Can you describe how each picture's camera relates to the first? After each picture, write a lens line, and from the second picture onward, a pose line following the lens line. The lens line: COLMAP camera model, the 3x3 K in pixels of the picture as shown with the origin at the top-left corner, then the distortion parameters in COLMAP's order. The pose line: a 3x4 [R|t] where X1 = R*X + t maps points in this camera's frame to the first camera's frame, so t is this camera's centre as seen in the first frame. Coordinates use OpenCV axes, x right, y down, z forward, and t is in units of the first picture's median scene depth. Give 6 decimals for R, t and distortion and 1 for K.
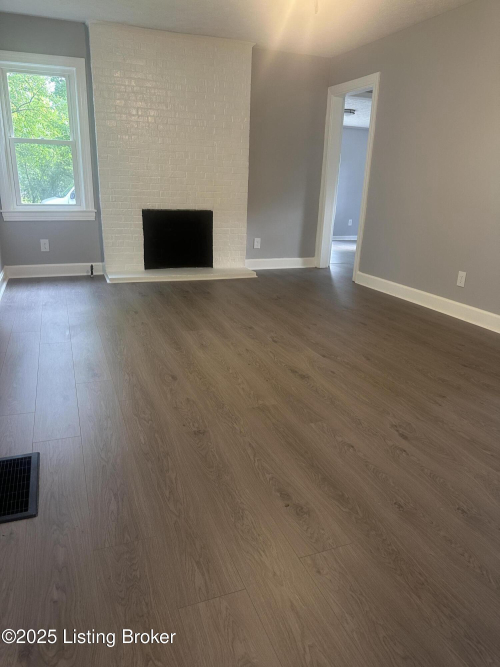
lens RADIAL K [[474.7, 0, 250.1], [0, 474.7, 335.2], [0, 0, 1]] dist [0.066461, -0.080203]
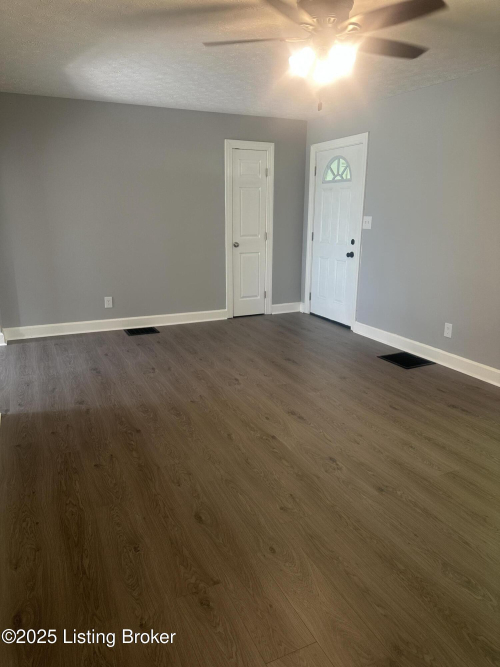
lens RADIAL K [[474.7, 0, 250.1], [0, 474.7, 335.2], [0, 0, 1]] dist [0.066461, -0.080203]
pose [[-0.997705, -0.012205, -0.066604, 0.287344], [-0.046101, 0.842886, 0.536114, -0.687109], [0.049597, 0.537954, -0.841514, 1.810979]]
